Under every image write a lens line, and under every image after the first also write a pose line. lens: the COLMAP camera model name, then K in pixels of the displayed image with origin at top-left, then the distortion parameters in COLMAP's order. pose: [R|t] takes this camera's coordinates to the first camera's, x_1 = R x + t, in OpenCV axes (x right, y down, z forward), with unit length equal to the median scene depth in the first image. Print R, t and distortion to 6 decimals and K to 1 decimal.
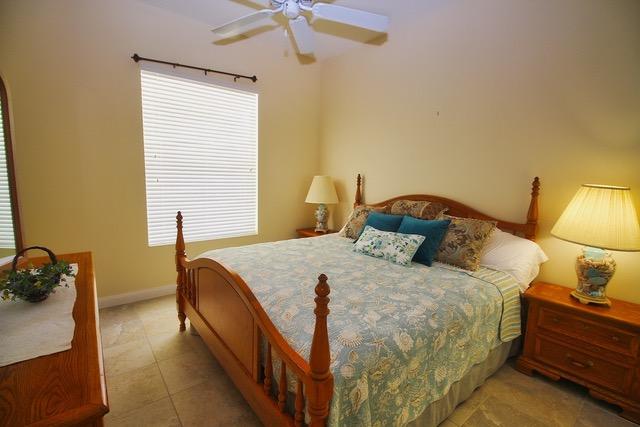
lens RADIAL K [[296.2, 0, 324.6], [0, 296.2, 209.0], [0, 0, 1]] dist [-0.001309, -0.000524]
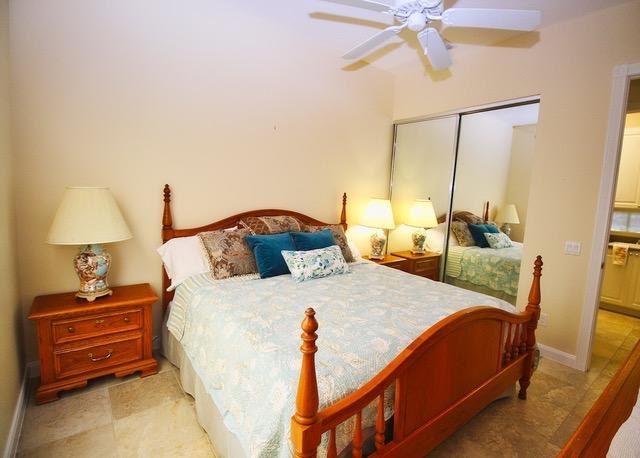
lens RADIAL K [[320.8, 0, 320.0], [0, 320.8, 229.0], [0, 0, 1]] dist [-0.071436, 0.000307]
pose [[0.015997, -0.135907, 0.990593, -0.863878], [0.069298, 0.988488, 0.134499, -0.138182], [-0.997468, 0.066495, 0.025231, 0.988140]]
